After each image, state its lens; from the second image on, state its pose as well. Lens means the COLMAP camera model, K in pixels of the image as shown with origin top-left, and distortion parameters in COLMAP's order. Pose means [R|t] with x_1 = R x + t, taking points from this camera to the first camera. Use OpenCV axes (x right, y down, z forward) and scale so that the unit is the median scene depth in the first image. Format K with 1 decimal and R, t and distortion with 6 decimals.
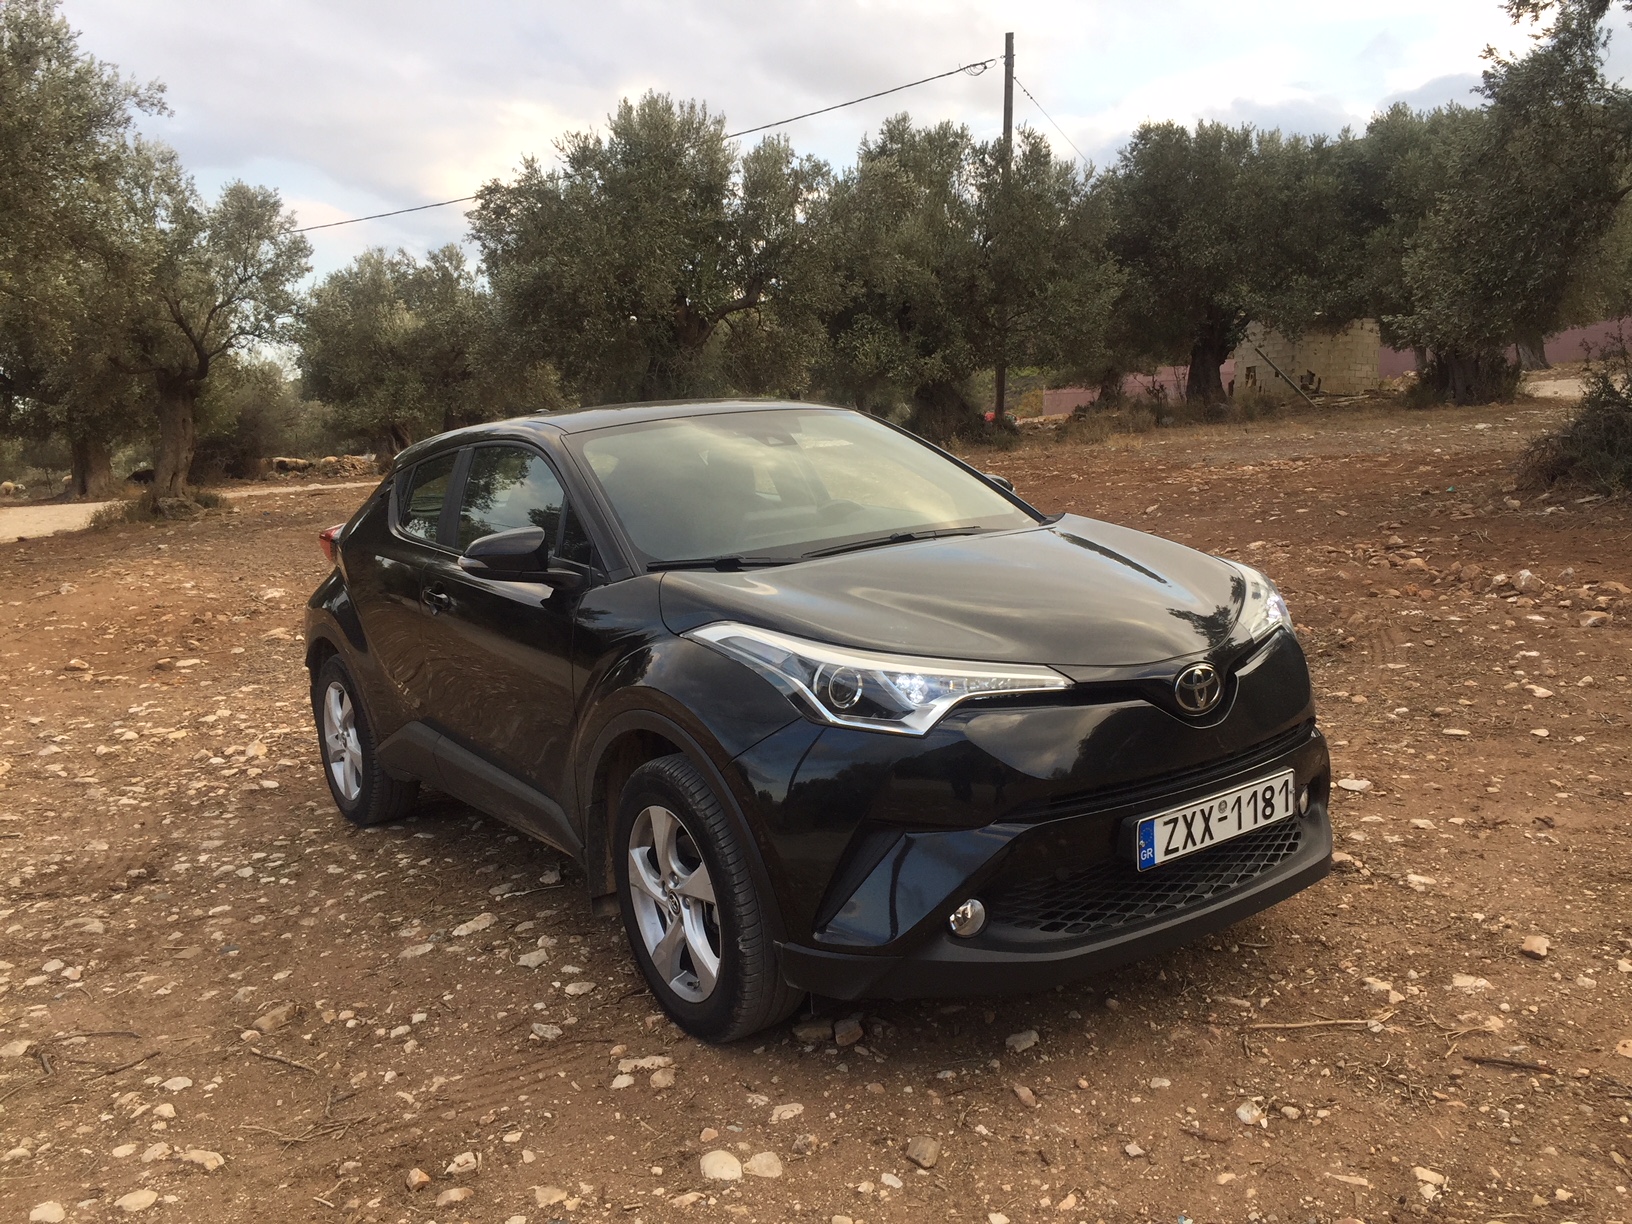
lens RADIAL K [[1384.7, 0, 810.1], [0, 1384.7, 578.9], [0, 0, 1]] dist [0.102073, -0.127507]
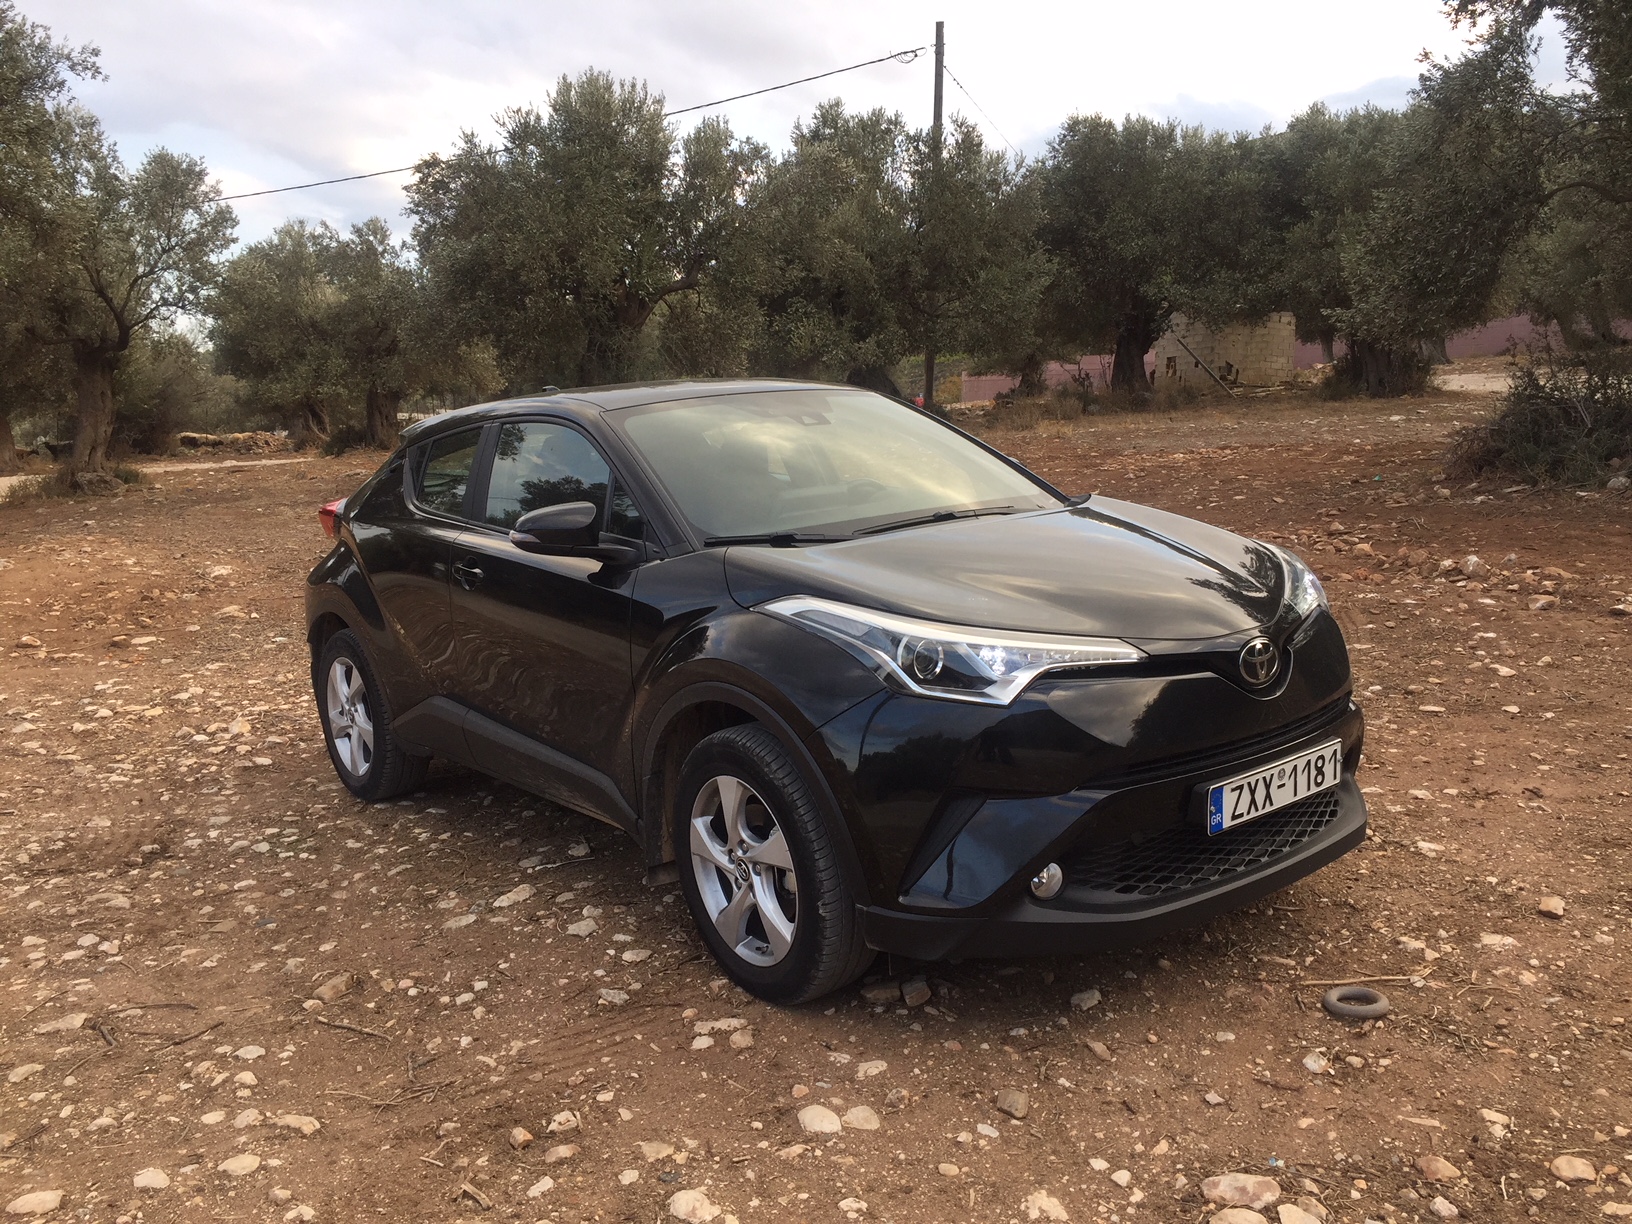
lens RADIAL K [[1384.1, 0, 812.0], [0, 1384.1, 567.5], [0, 0, 1]] dist [0.101648, -0.123177]
pose [[0.998089, 0.007093, 0.061385, -0.075269], [-0.007328, 0.999967, 0.003600, 0.003974], [-0.061357, -0.004043, 0.998108, -0.016494]]
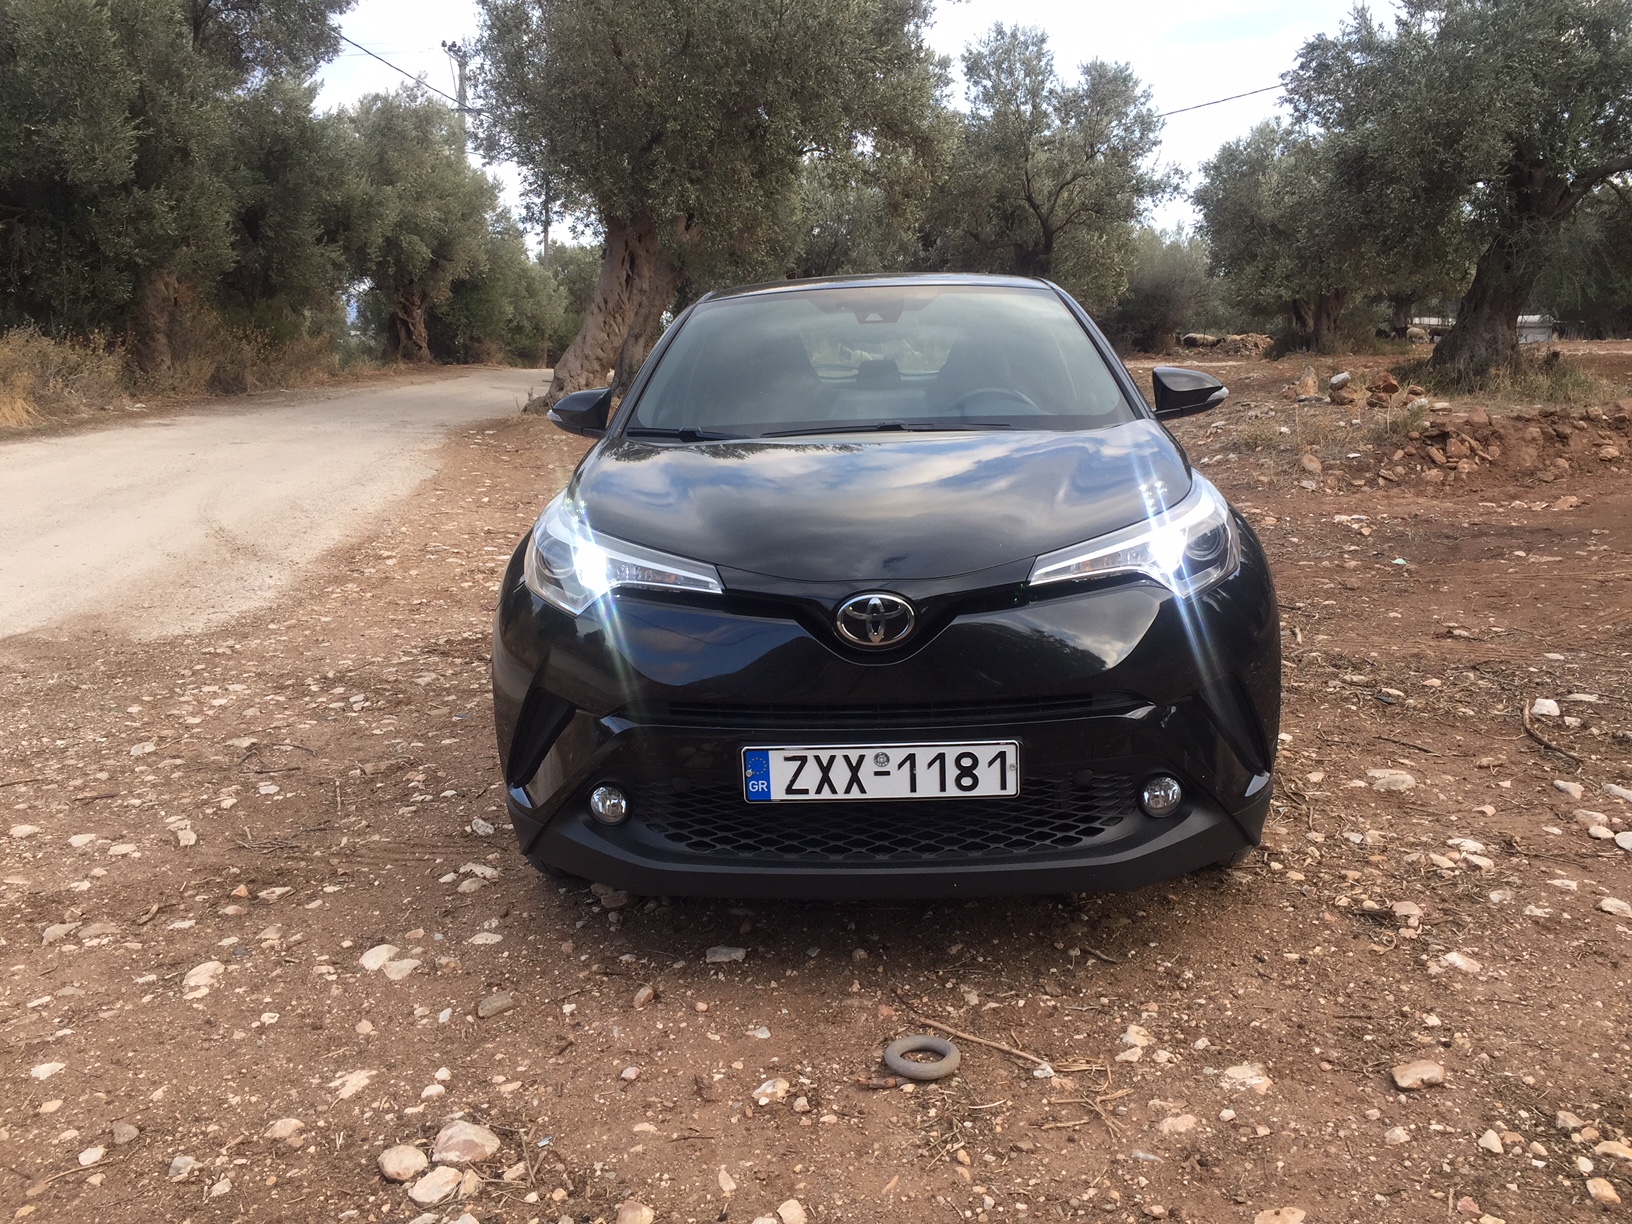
lens RADIAL K [[1384.7, 0, 810.1], [0, 1384.7, 578.9], [0, 0, 1]] dist [0.102073, -0.127507]
pose [[0.793163, 0.152513, -0.589603, 0.459241], [-0.101965, 0.987725, 0.118328, -0.026988], [0.600413, -0.033735, 0.798978, 0.180222]]
